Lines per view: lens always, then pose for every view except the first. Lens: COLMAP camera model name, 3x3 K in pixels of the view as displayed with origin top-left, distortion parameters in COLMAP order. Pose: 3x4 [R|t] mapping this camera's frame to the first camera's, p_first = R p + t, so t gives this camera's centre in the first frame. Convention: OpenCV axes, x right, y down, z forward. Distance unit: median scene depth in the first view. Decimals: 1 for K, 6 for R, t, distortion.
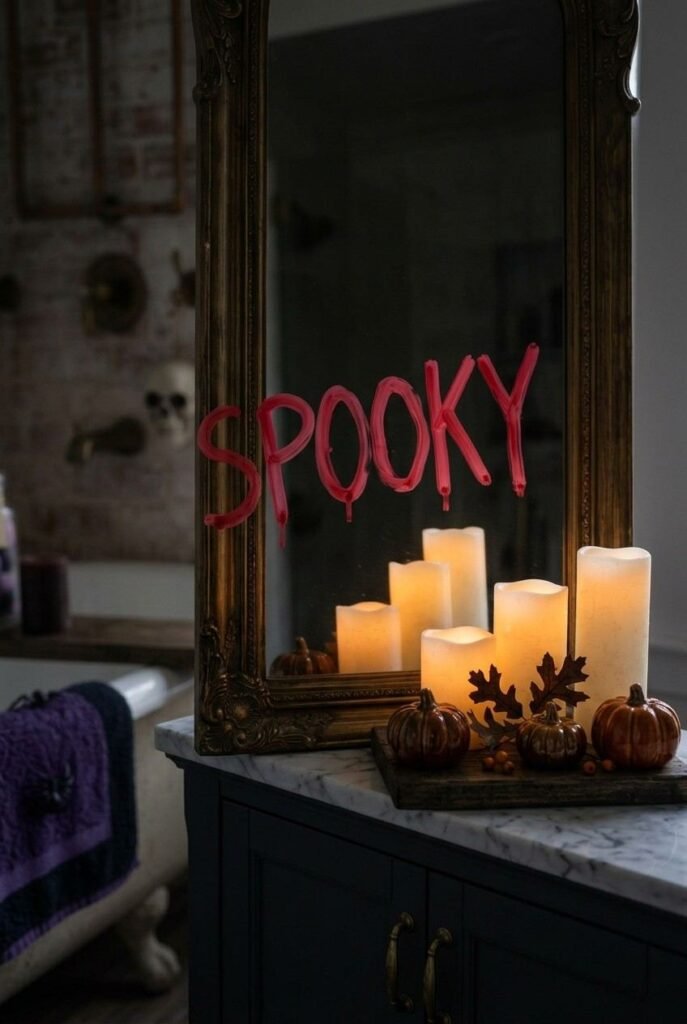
lens RADIAL K [[1293.9, 0, 343.5], [0, 1293.9, 512.0], [0, 0, 1]] dist [-0.014077, 0.000729]
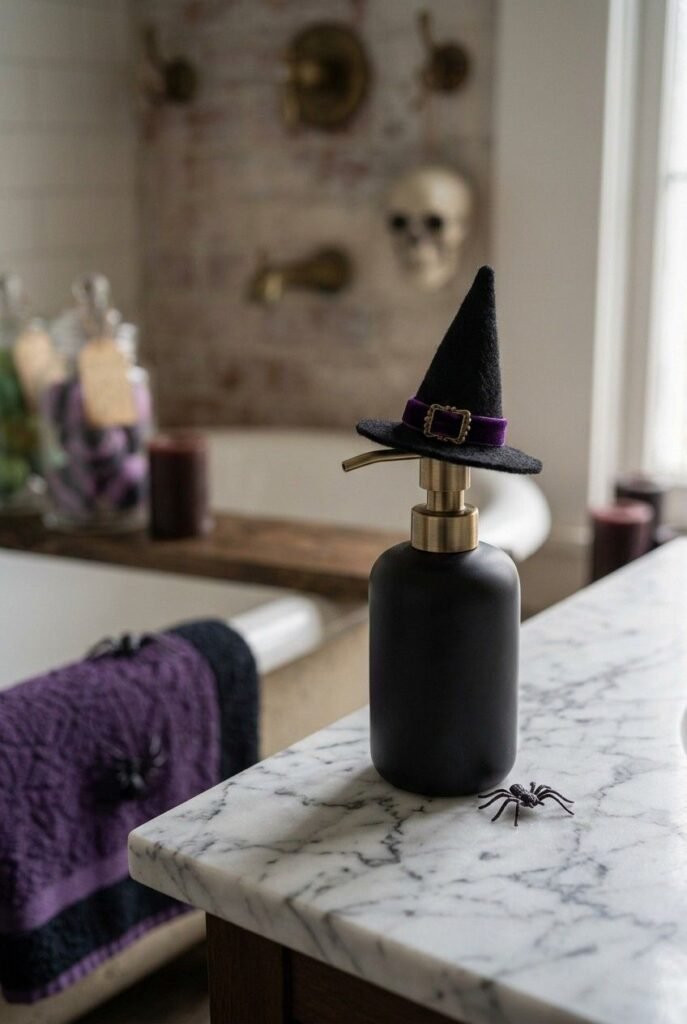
lens RADIAL K [[1293.9, 0, 343.5], [0, 1293.9, 512.0], [0, 0, 1]] dist [-0.014077, 0.000729]
pose [[0.962697, 0.074198, -0.260211, 0.075210], [-0.031774, 0.986014, 0.163603, -0.059000], [0.268711, -0.149232, 0.951590, 0.332688]]
